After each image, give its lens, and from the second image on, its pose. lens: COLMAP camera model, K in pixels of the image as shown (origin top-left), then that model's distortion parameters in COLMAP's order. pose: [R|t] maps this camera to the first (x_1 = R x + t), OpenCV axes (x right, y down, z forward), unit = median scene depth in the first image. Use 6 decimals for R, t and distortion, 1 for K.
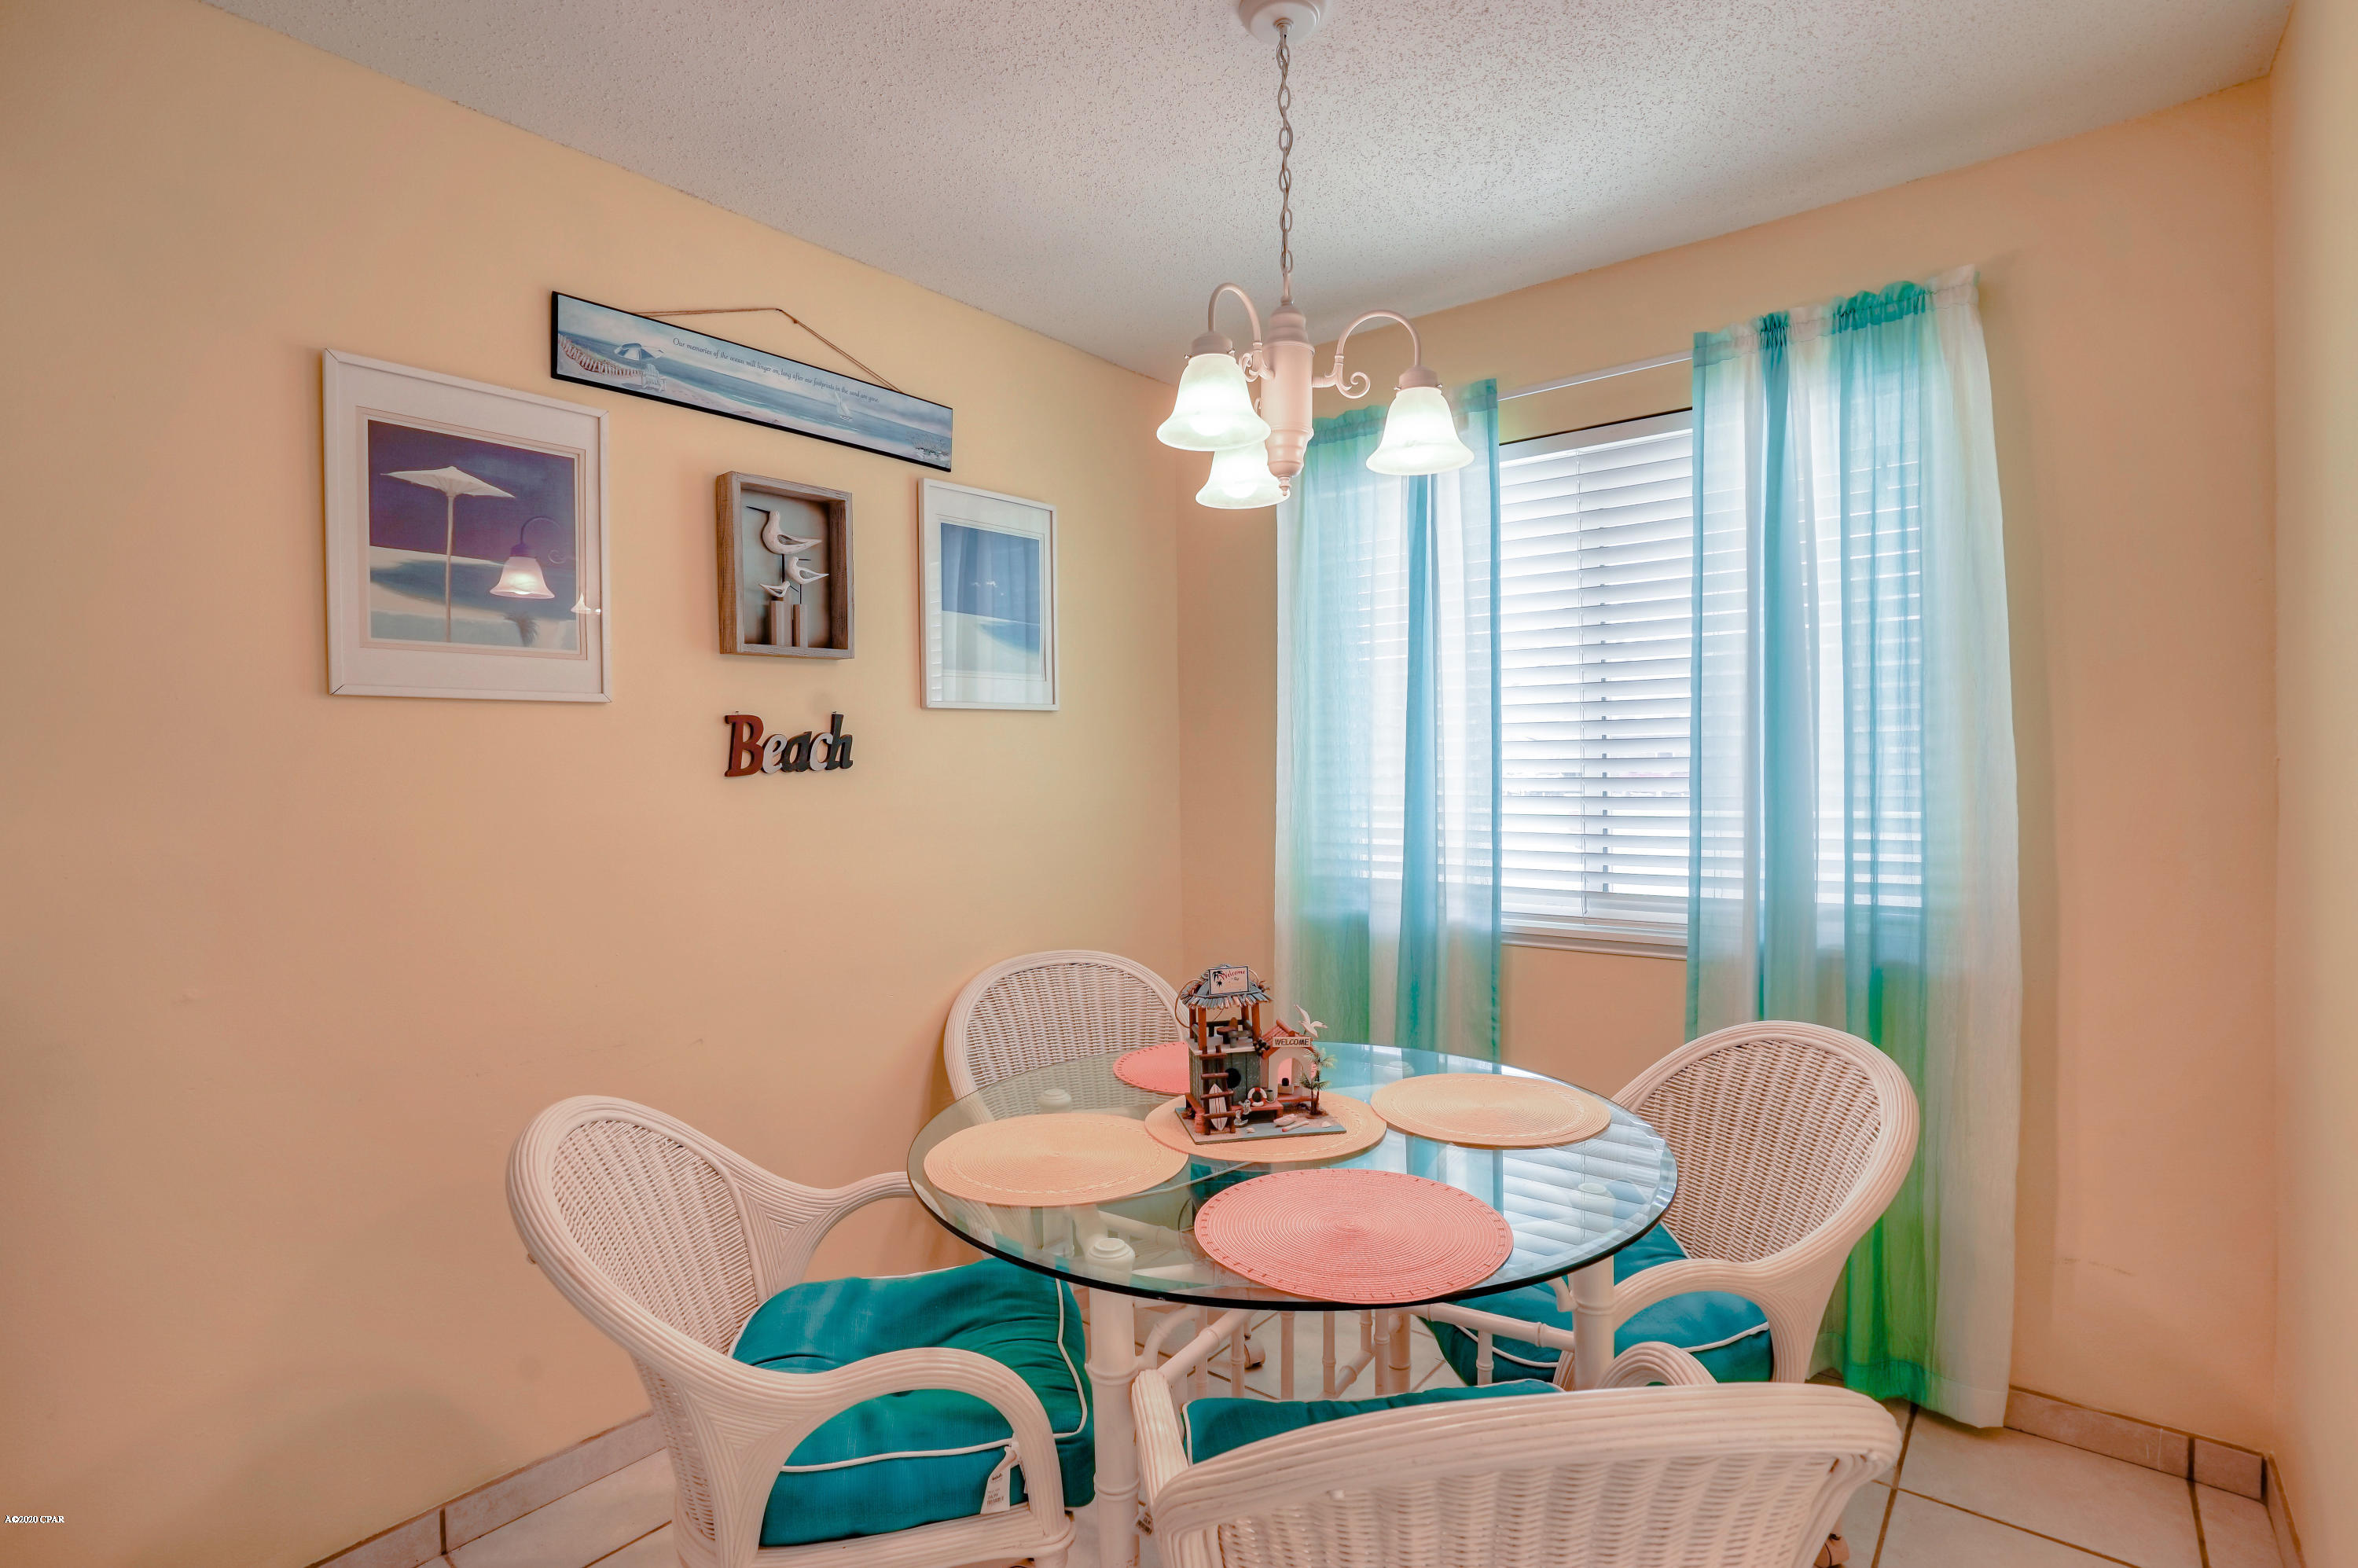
lens RADIAL K [[1135.3, 0, 1179.0], [0, 1135.3, 780.8], [0, 0, 1]] dist [-0.044866, 0.012588]
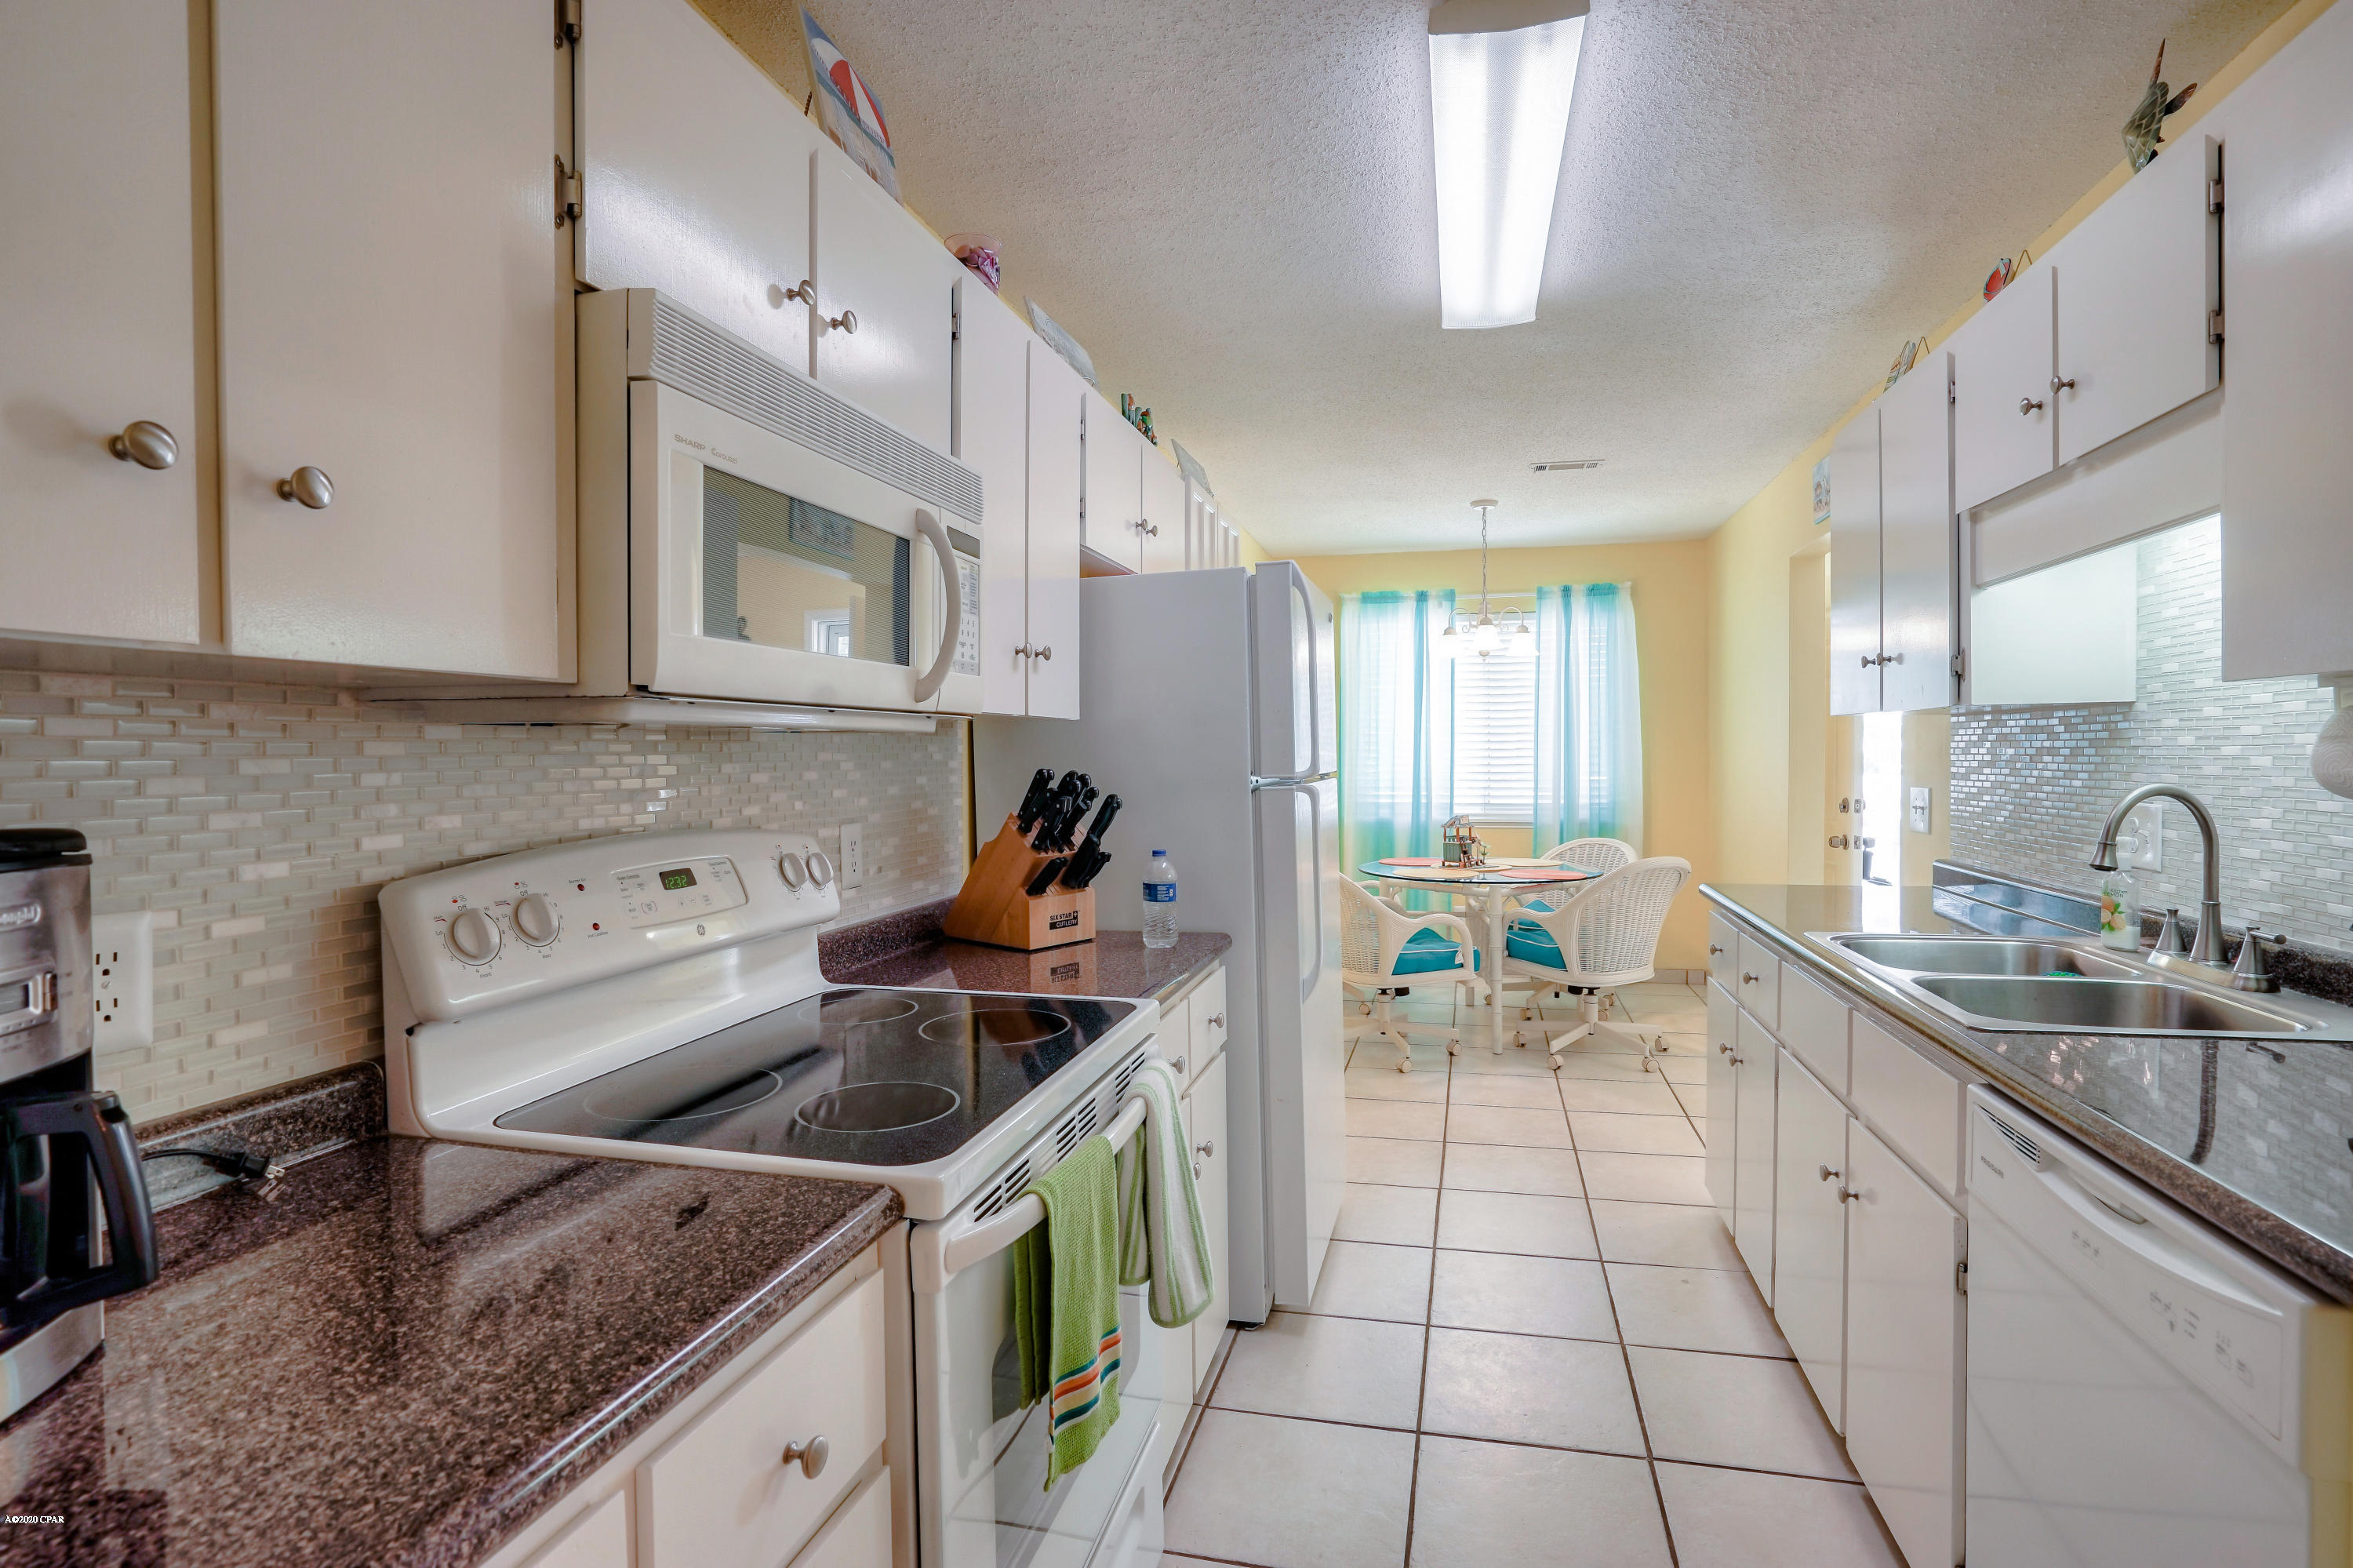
lens RADIAL K [[1133.0, 0, 1179.0], [0, 1133.0, 776.9], [0, 0, 1]] dist [-0.044866, 0.012588]
pose [[0.913130, -0.003585, 0.407653, -1.393244], [0.001535, 0.999984, 0.005356, 0.028672], [-0.407666, -0.004265, 0.913121, -1.074063]]
